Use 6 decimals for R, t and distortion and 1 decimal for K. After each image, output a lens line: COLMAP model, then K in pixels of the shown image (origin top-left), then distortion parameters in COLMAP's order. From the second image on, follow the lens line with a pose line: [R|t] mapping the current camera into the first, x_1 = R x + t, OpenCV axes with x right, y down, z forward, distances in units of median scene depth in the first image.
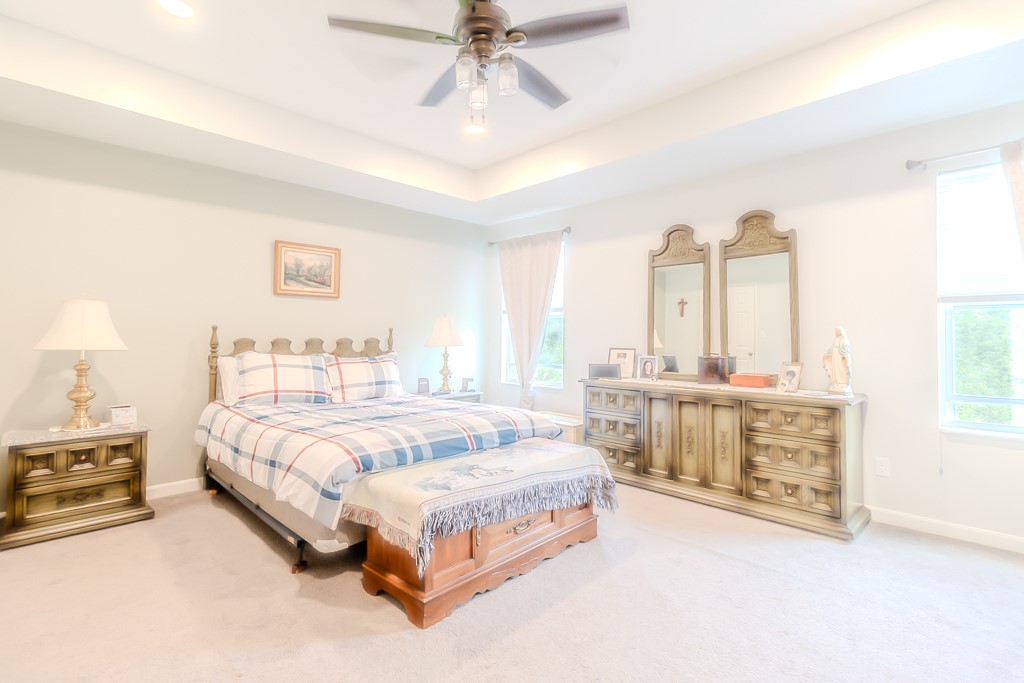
lens RADIAL K [[479.4, 0, 521.6], [0, 479.4, 332.0], [0, 0, 1]] dist [0.000859, -0.000587]
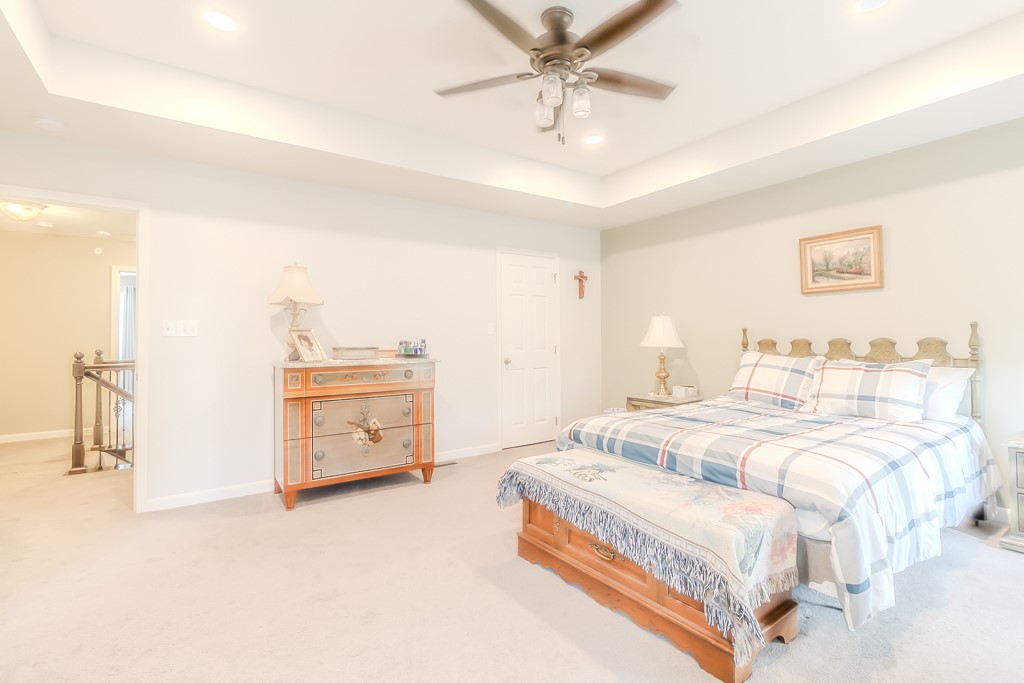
lens RADIAL K [[471.9, 0, 521.2], [0, 471.9, 331.1], [0, 0, 1]] dist [0.002768, -0.000273]
pose [[-0.181467, -0.016440, -0.983260, 0.589977], [0.017836, 0.999641, -0.020005, 0.007068], [0.983235, -0.021168, -0.181109, 0.666375]]
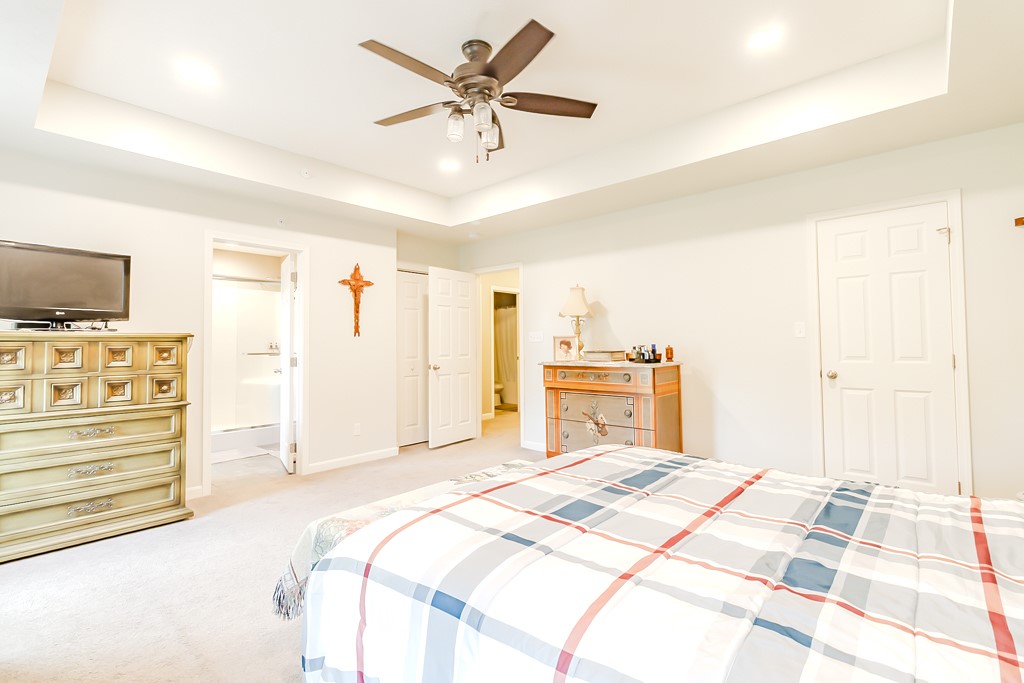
lens RADIAL K [[471.9, 0, 521.2], [0, 471.9, 331.1], [0, 0, 1]] dist [0.002768, -0.000273]
pose [[-0.998423, 0.004612, -0.055940, -0.074469], [0.006764, 0.999242, -0.038340, 0.010051], [0.055721, -0.038658, -0.997698, 1.290010]]
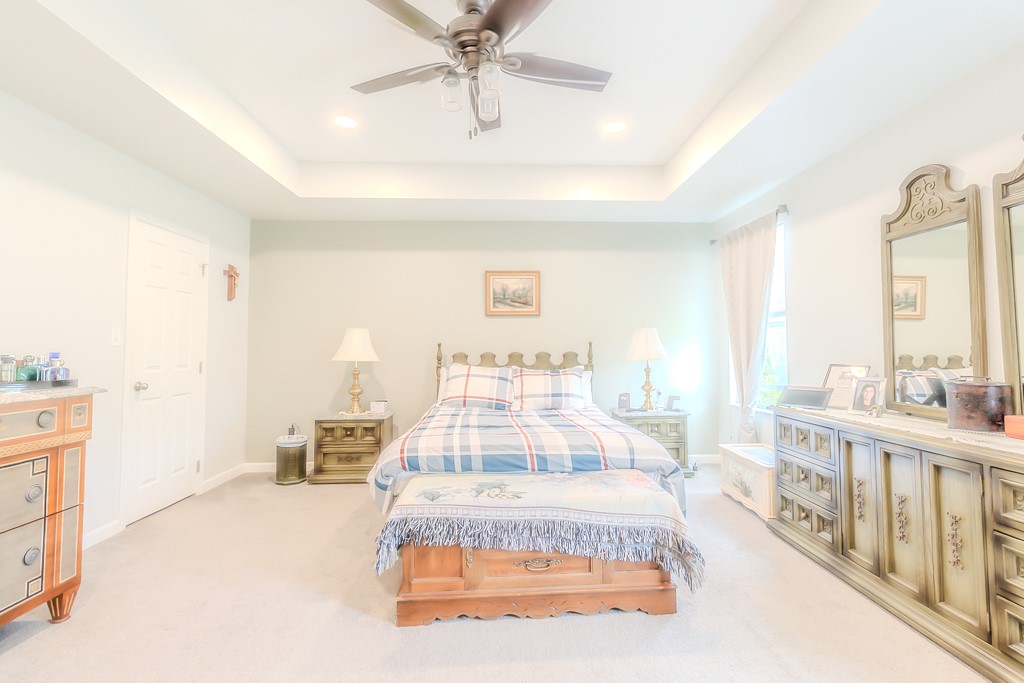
lens RADIAL K [[471.9, 0, 521.2], [0, 471.9, 331.1], [0, 0, 1]] dist [0.002768, -0.000273]
pose [[0.730624, -0.034923, -0.681887, 0.388733], [0.015145, 0.999274, -0.034950, 0.002420], [0.682613, 0.015209, 0.730622, 0.216627]]
